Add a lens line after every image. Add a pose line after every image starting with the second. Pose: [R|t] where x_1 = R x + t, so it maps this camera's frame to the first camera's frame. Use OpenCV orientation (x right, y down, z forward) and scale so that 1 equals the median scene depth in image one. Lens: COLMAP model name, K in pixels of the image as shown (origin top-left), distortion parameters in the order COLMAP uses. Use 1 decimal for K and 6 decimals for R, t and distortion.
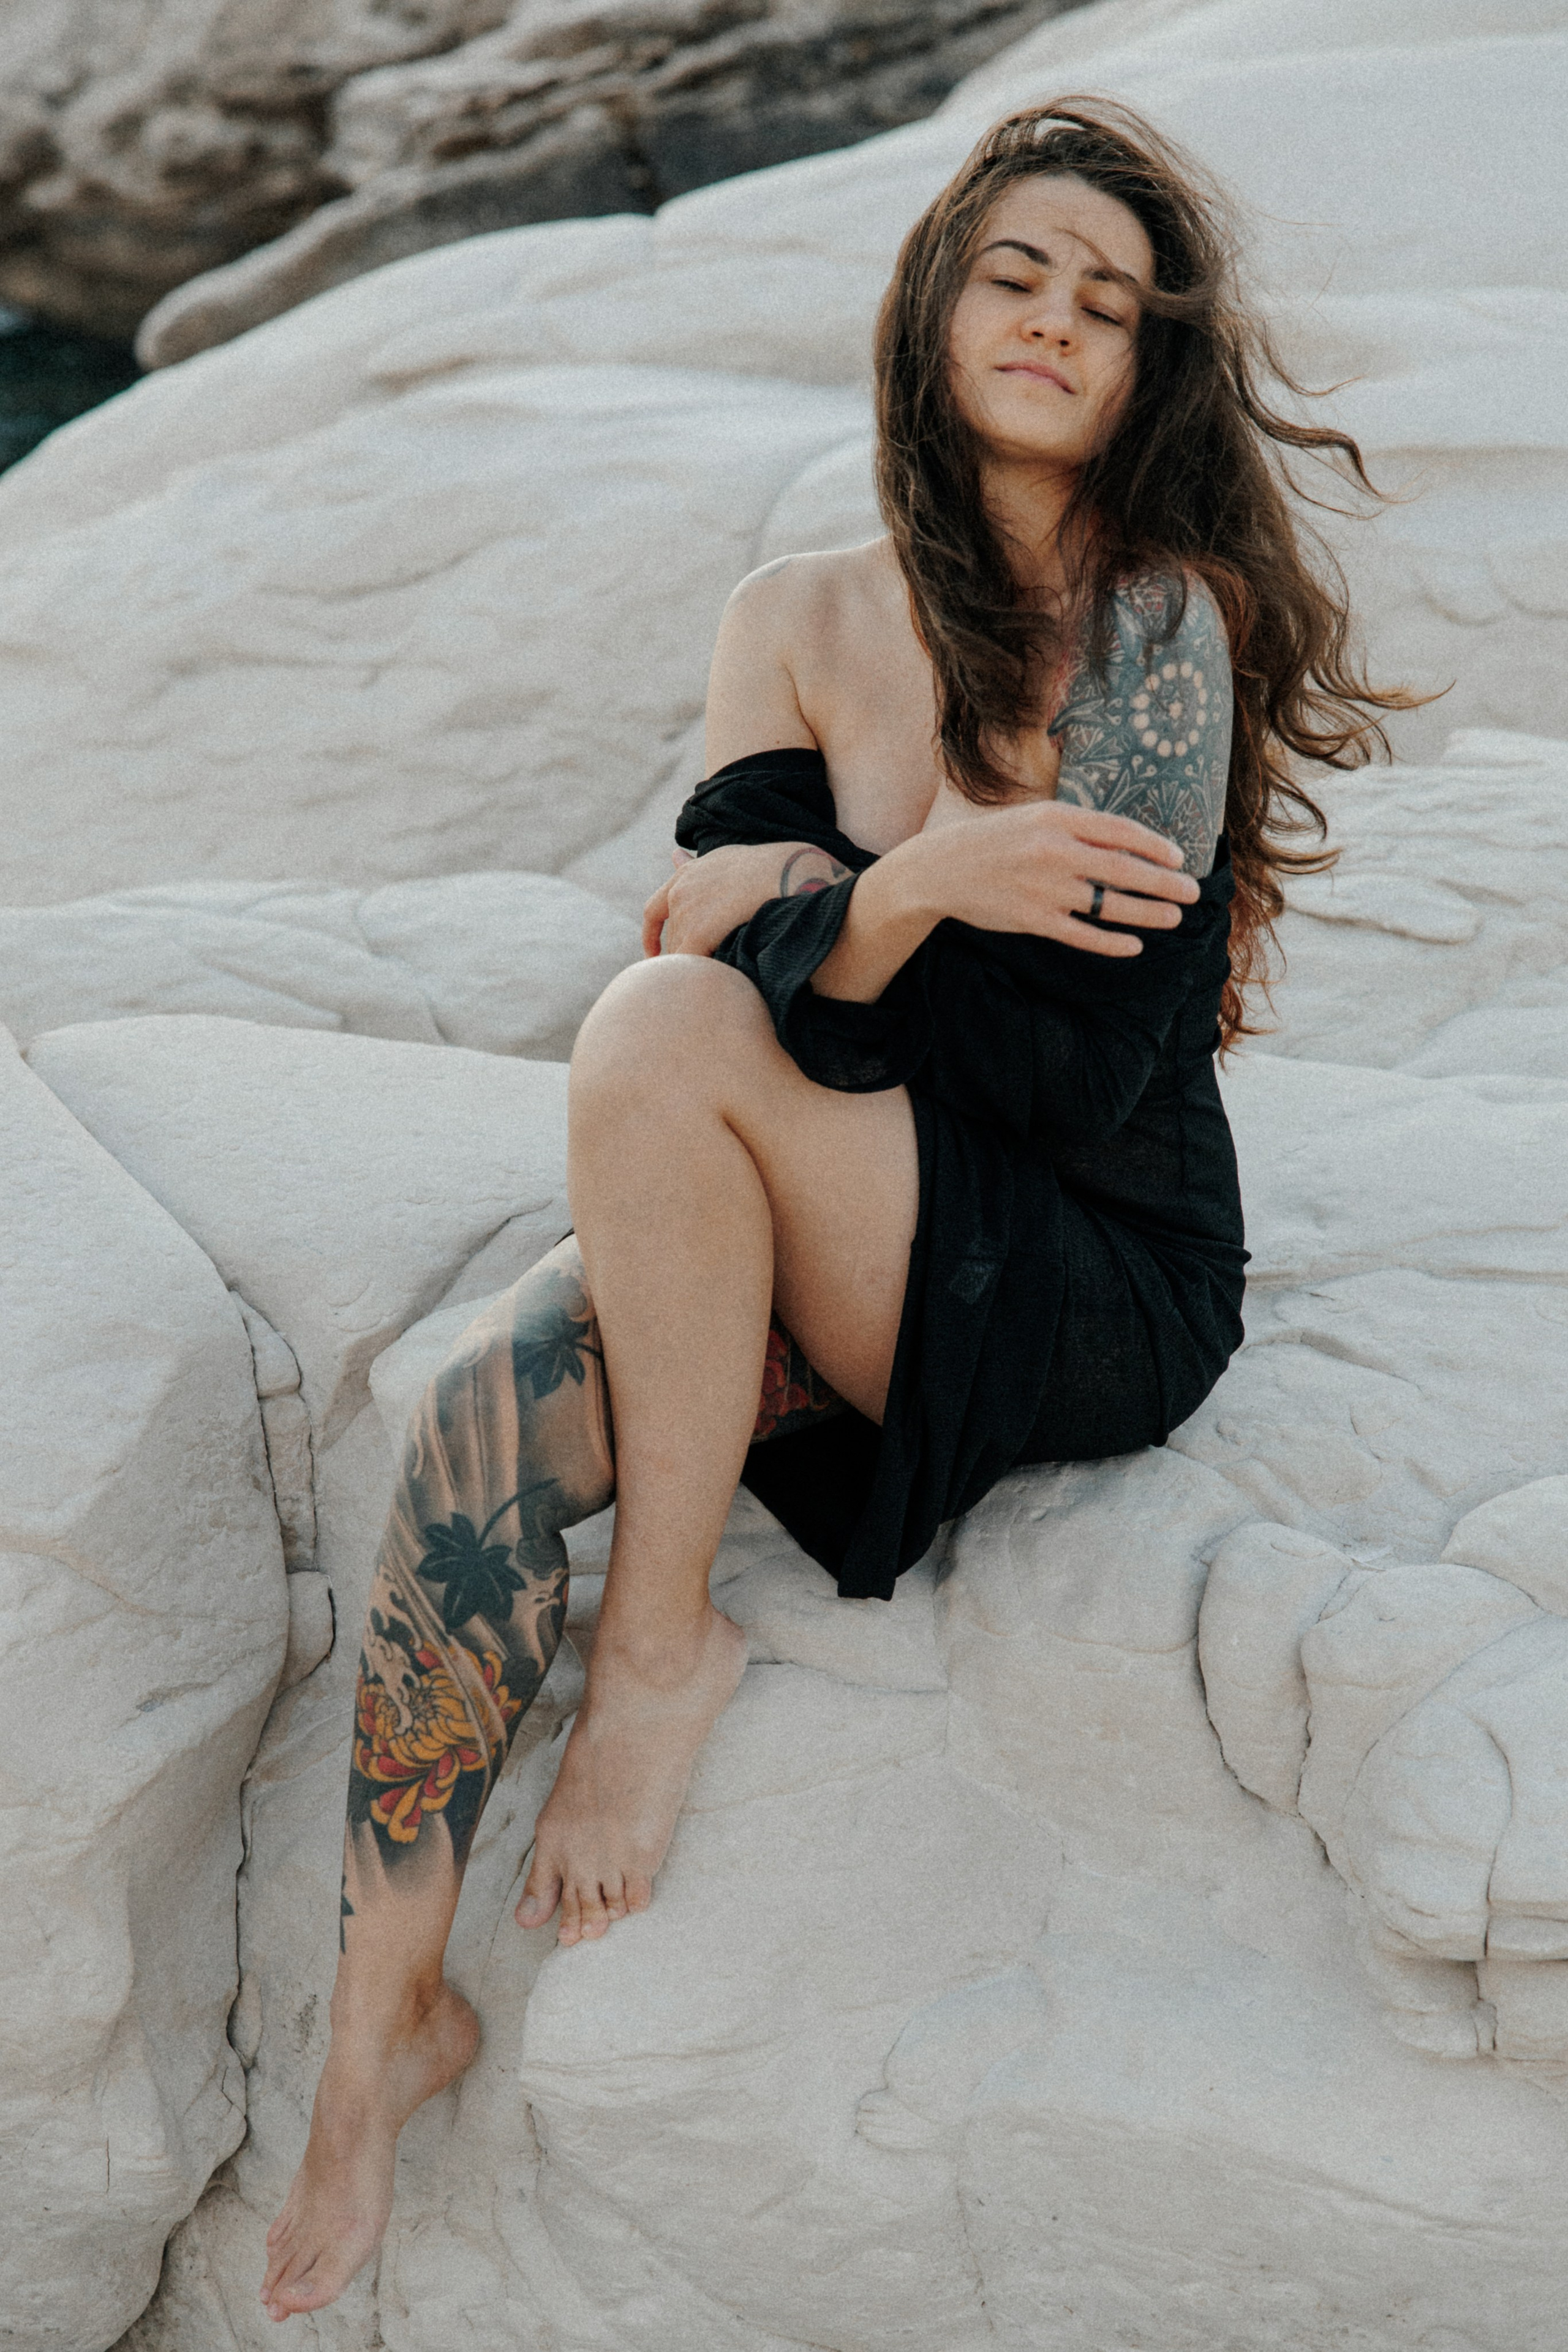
lens RADIAL K [[4089.0, 0, 782.4], [0, 4089.0, 1072.5], [0, 0, 1]] dist [0.022429, -0.000425]
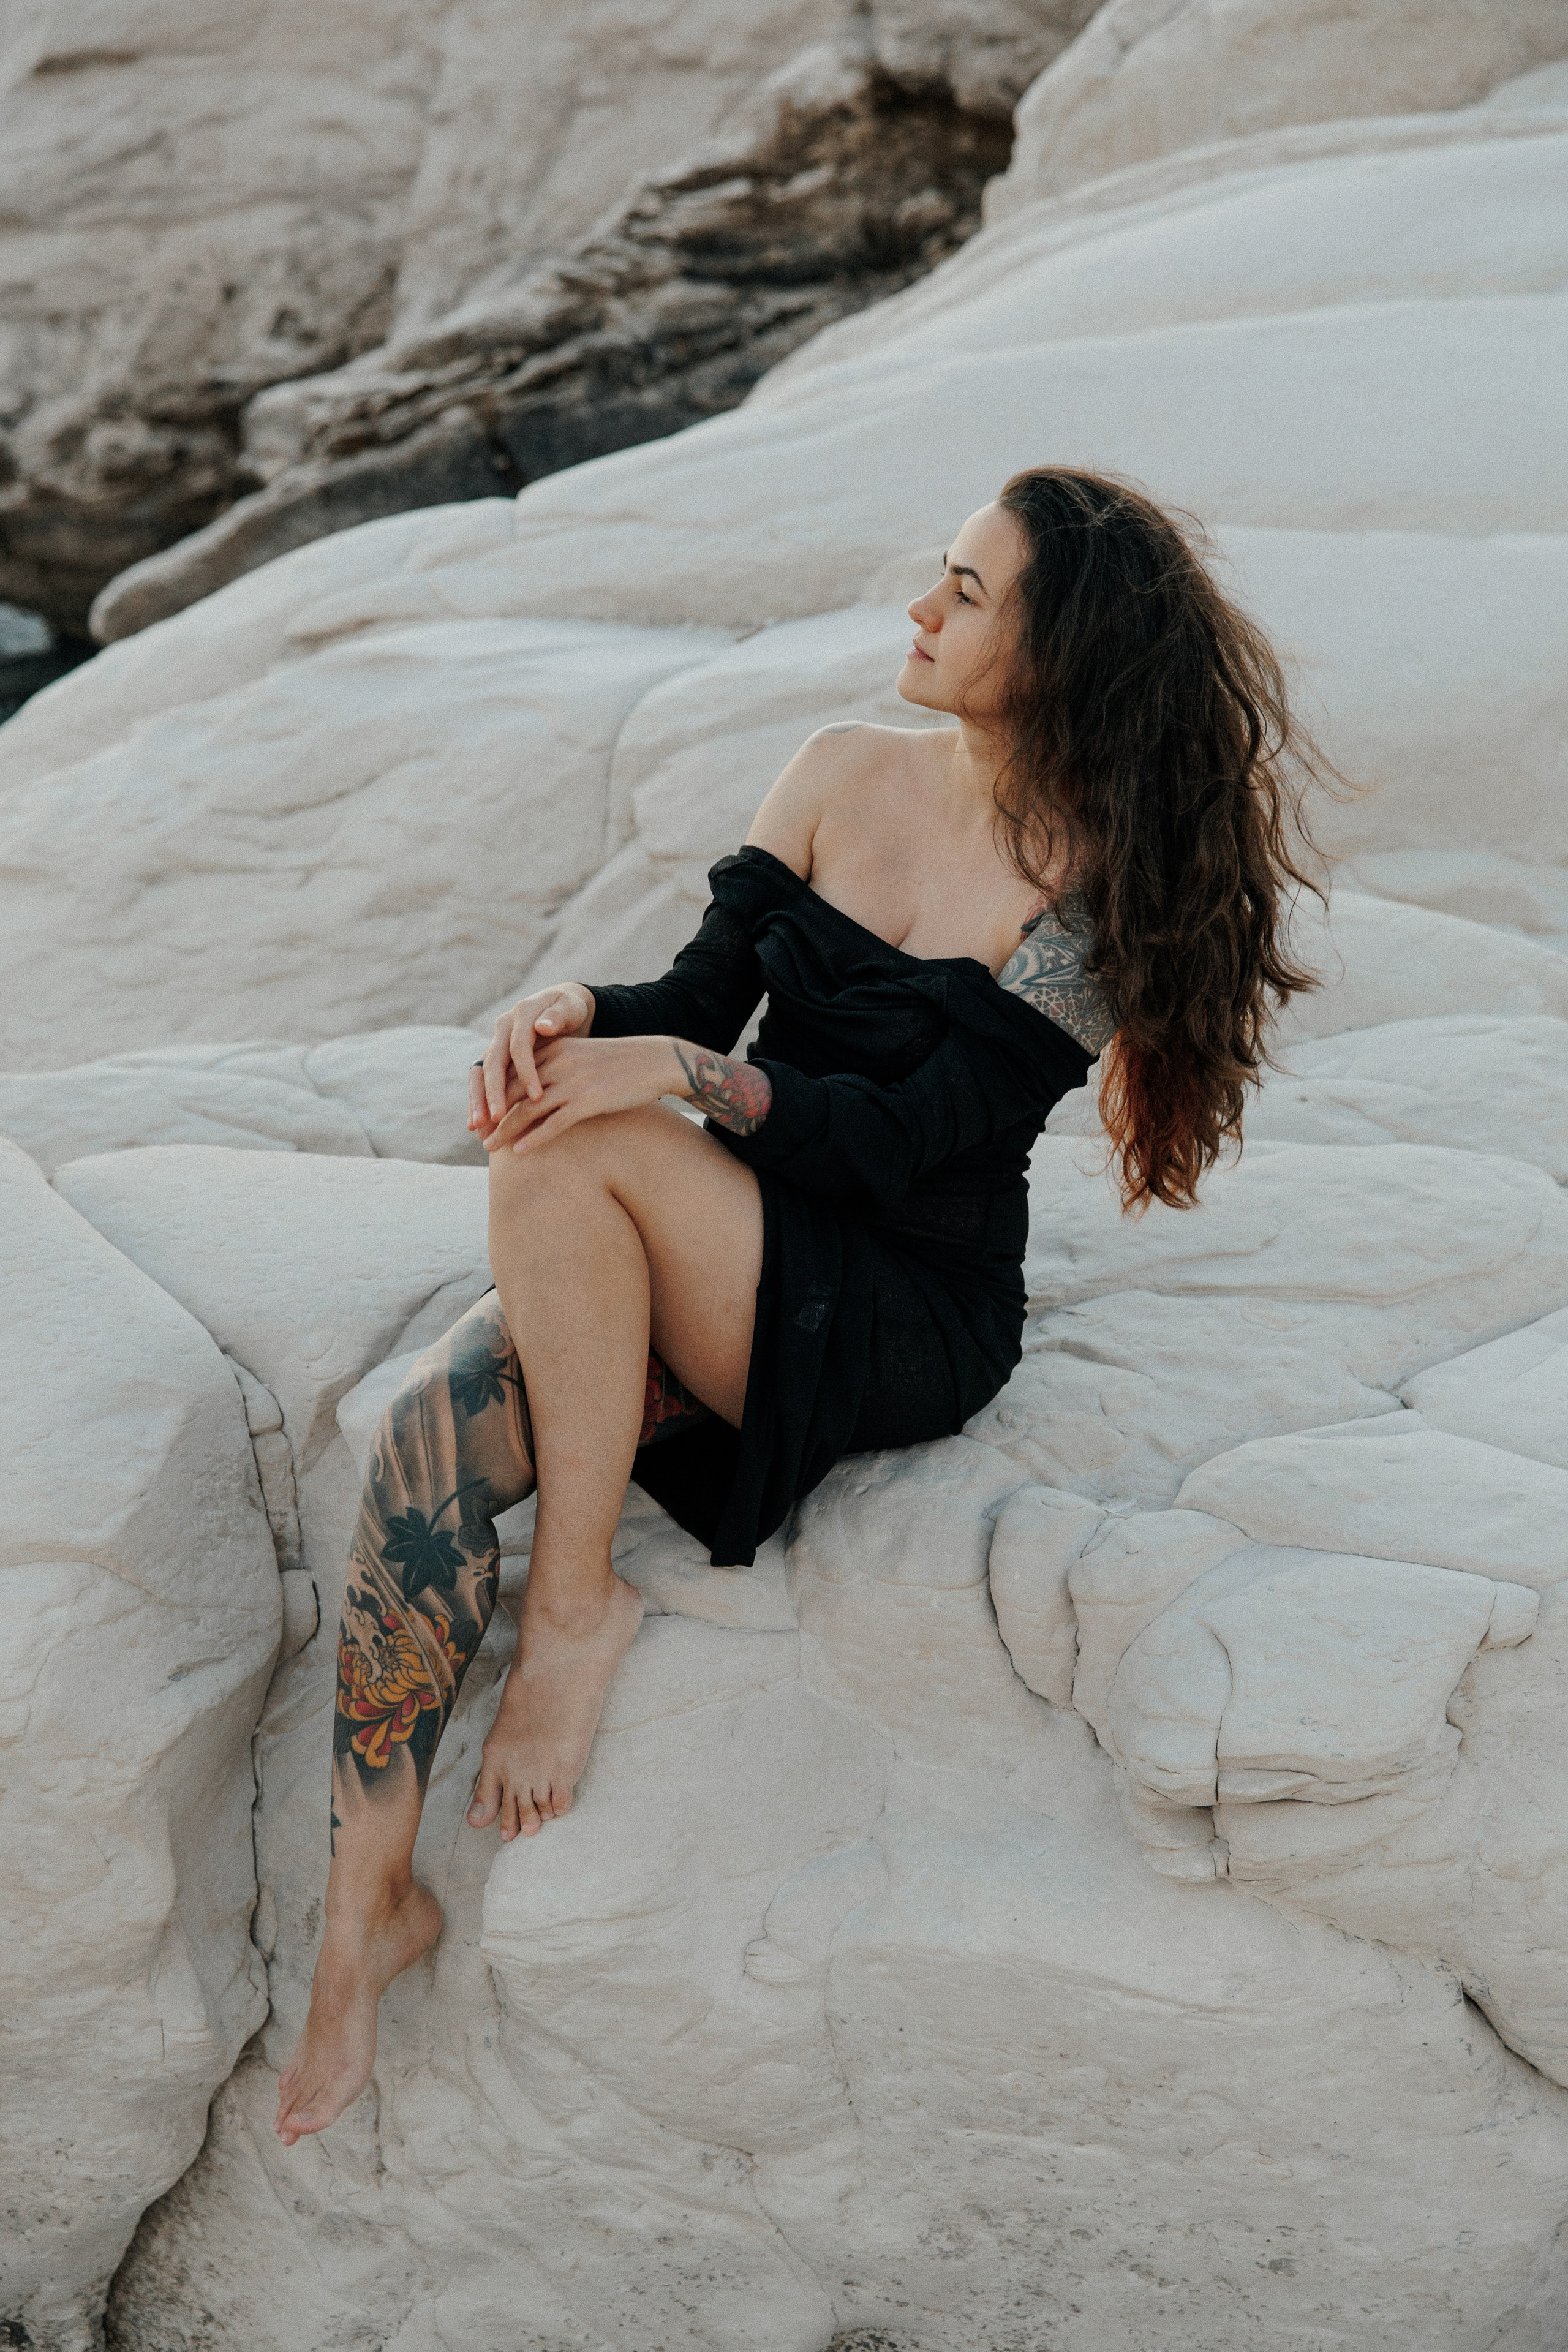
lens RADIAL K [[3823.9, 0, 784.0], [0, 3823.9, 1176.0], [0, 0, 1]] dist [-0.033858, 0.011377]
pose [[0.998329, -0.049421, 0.029950, 0.006473], [0.050124, 0.998474, -0.023199, 0.034805], [-0.028757, 0.024662, 0.999282, -0.199308]]
